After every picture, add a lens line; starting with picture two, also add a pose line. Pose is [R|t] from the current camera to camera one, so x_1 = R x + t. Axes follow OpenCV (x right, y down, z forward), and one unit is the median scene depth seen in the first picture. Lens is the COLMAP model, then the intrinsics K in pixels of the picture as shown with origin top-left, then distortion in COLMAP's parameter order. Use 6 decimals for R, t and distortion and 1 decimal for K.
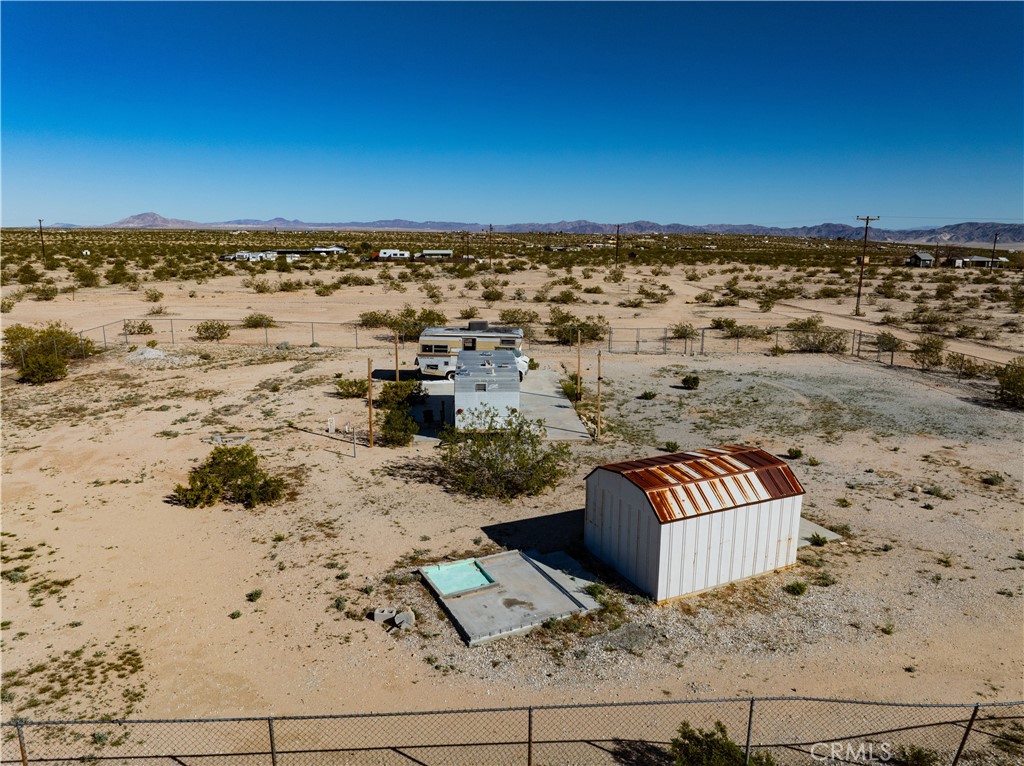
lens RADIAL K [[724.1, 0, 514.2], [0, 724.1, 385.5], [0, 0, 1]] dist [-0.041421, 0.001118]
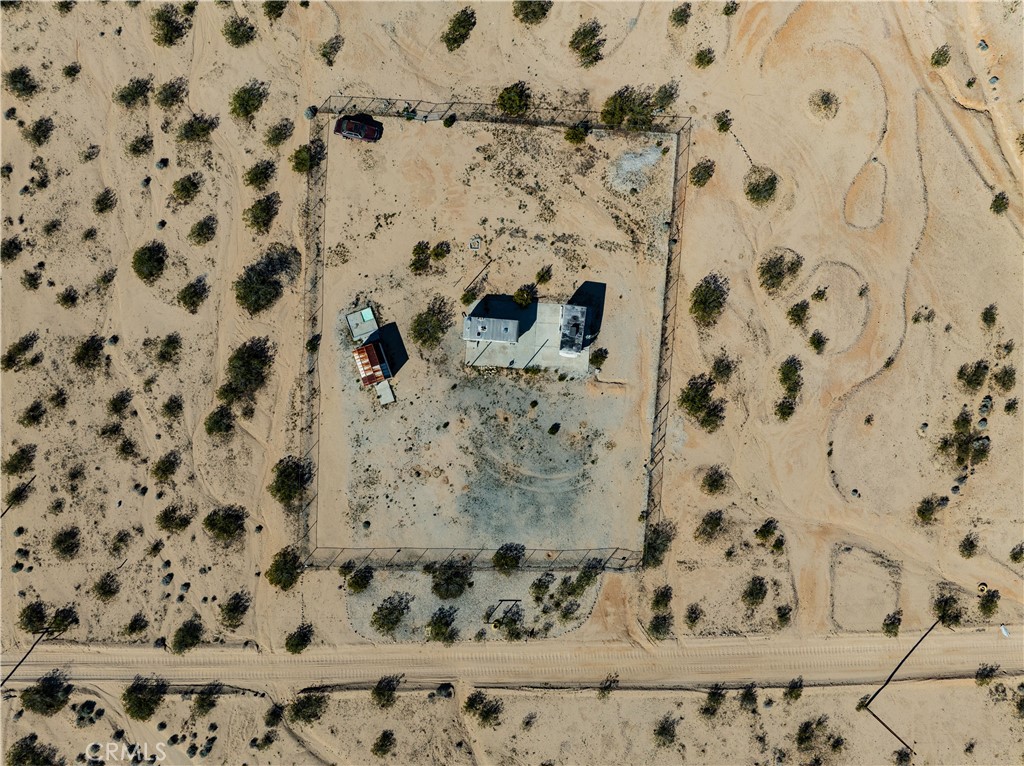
lens RADIAL K [[724.1, 0, 514.2], [0, 724.1, 385.5], [0, 0, 1]] dist [-0.041421, 0.001118]
pose [[-0.117474, 0.993076, 0.000470, 0.162964], [-0.227609, -0.027385, 0.973367, -2.778531], [0.966641, 0.114239, 0.229250, 0.505277]]
